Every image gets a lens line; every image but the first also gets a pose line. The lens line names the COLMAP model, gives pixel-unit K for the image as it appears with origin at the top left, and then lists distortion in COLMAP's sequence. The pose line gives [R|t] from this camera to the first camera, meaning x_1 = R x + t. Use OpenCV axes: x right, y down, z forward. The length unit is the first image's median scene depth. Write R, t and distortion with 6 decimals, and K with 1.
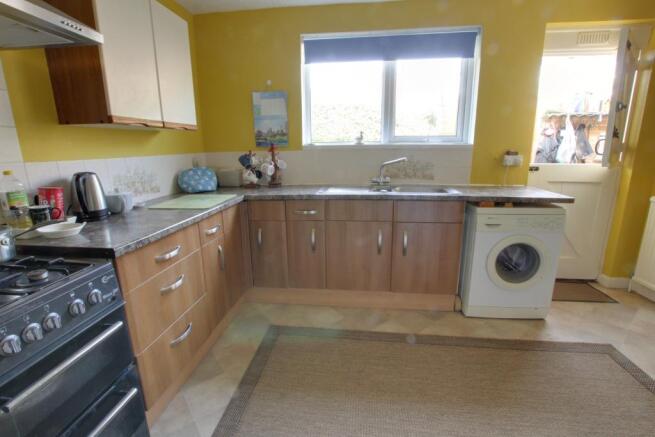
lens RADIAL K [[302.1, 0, 326.9], [0, 302.1, 219.1], [0, 0, 1]] dist [-0.002904, 0.000995]
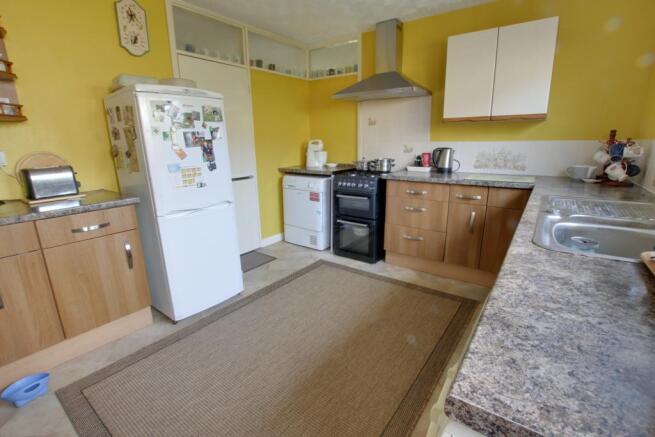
lens RADIAL K [[302.1, 0, 327.2], [0, 302.1, 217.3], [0, 0, 1]] dist [-0.002904, 0.000995]
pose [[-0.492755, 0.231042, -0.838935, 1.115564], [-0.186055, 0.913837, 0.360951, -0.257329], [0.850045, 0.333949, -0.407311, 1.082324]]
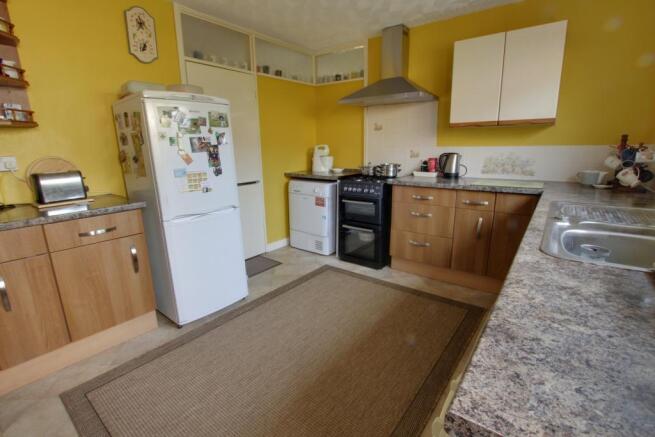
lens RADIAL K [[302.1, 0, 326.9], [0, 302.1, 217.6], [0, 0, 1]] dist [-0.002904, 0.000995]
pose [[-0.512849, 0.216374, -0.830764, 1.108308], [-0.182487, 0.918122, 0.351781, -0.258301], [0.838859, 0.332014, -0.431373, 1.085481]]
